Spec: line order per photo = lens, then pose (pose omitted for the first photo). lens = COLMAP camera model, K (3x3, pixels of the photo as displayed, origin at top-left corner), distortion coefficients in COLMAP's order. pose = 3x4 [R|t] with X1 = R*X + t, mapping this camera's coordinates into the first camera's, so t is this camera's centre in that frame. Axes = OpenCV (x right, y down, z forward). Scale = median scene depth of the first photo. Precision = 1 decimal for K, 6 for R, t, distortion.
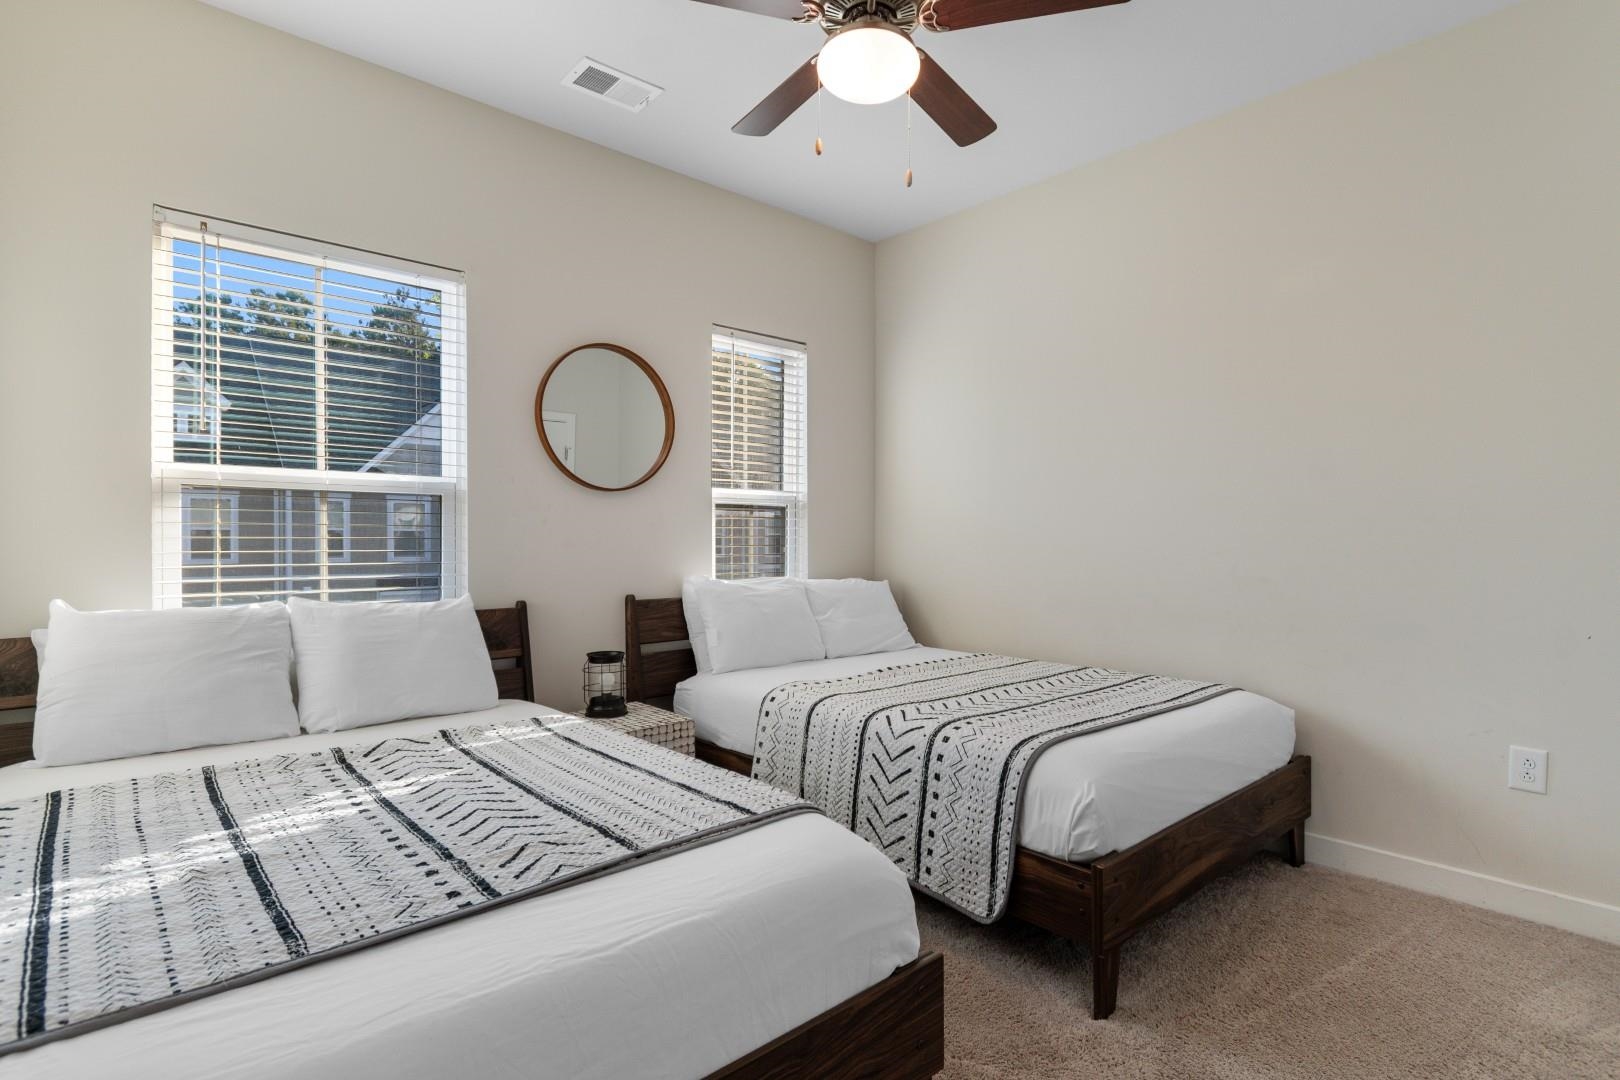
lens RADIAL K [[794.6, 0, 810.0], [0, 794.6, 540.0], [0, 0, 1]] dist [0.000063, -0.000319]
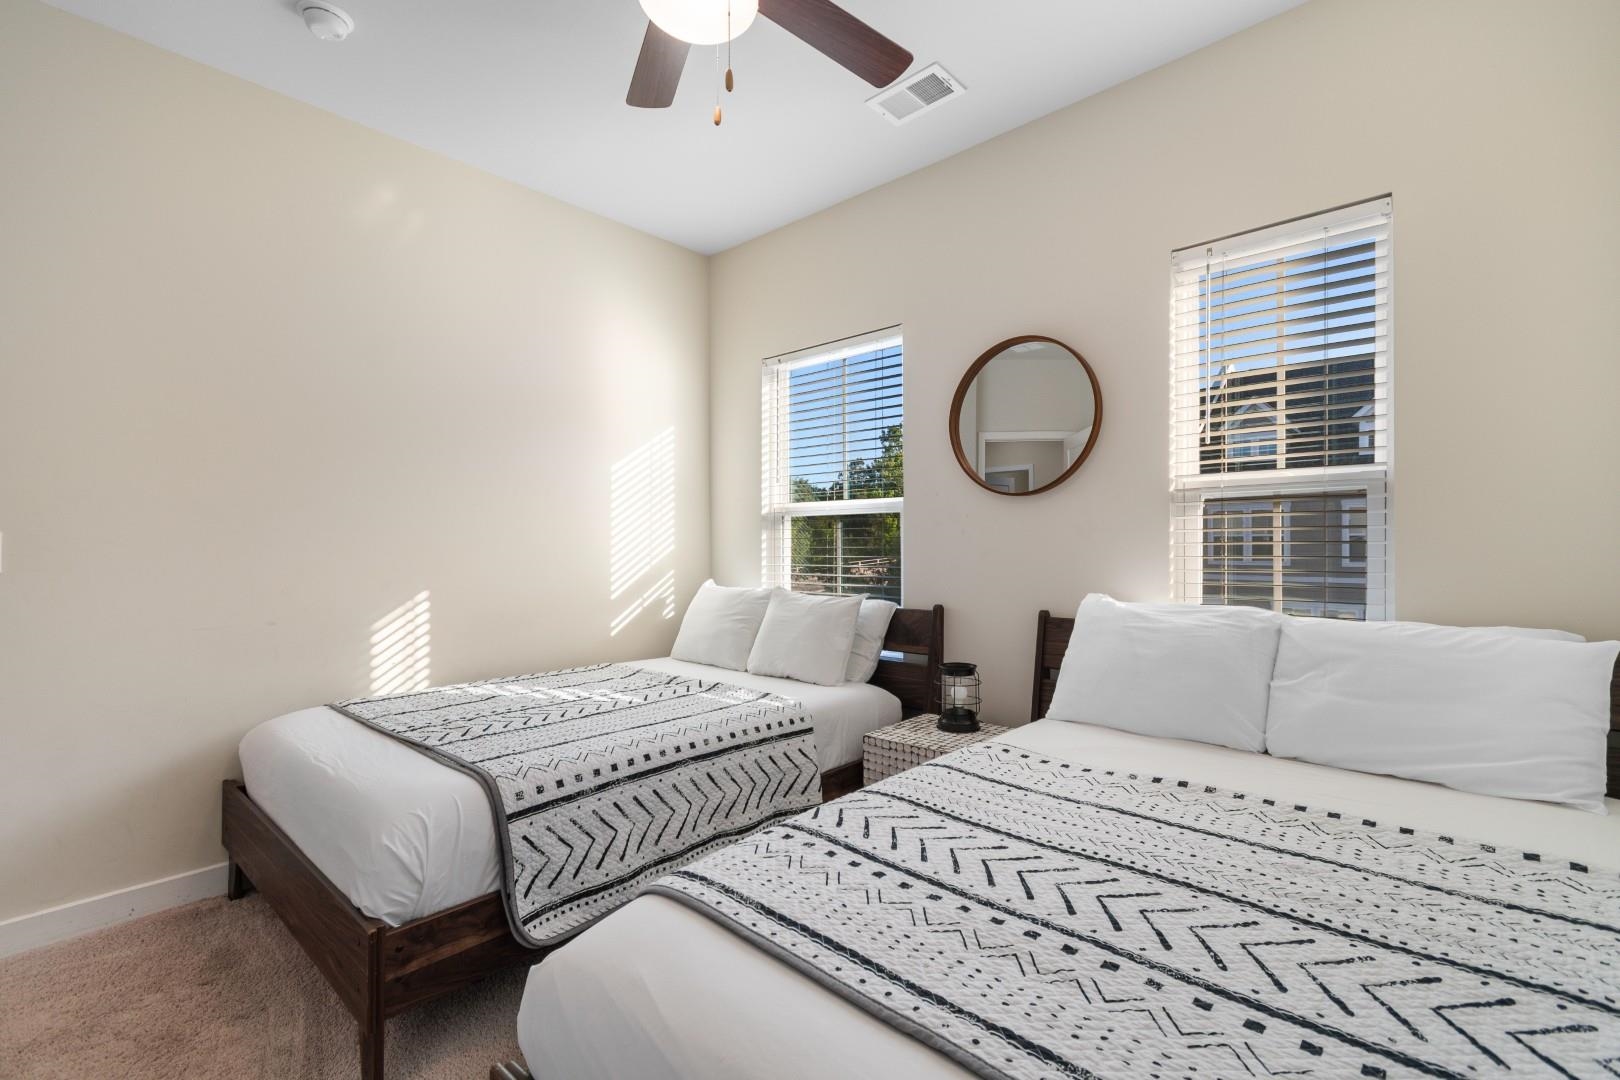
lens RADIAL K [[717.3, 0, 819.0], [0, 717.3, 544.1], [0, 0, 1]] dist [0.000952, 0.000653]
pose [[0.095397, 0.004591, -0.995429, 0.550064], [0.012928, 0.999899, 0.005851, -0.013363], [0.995355, -0.013427, 0.095328, 0.673792]]
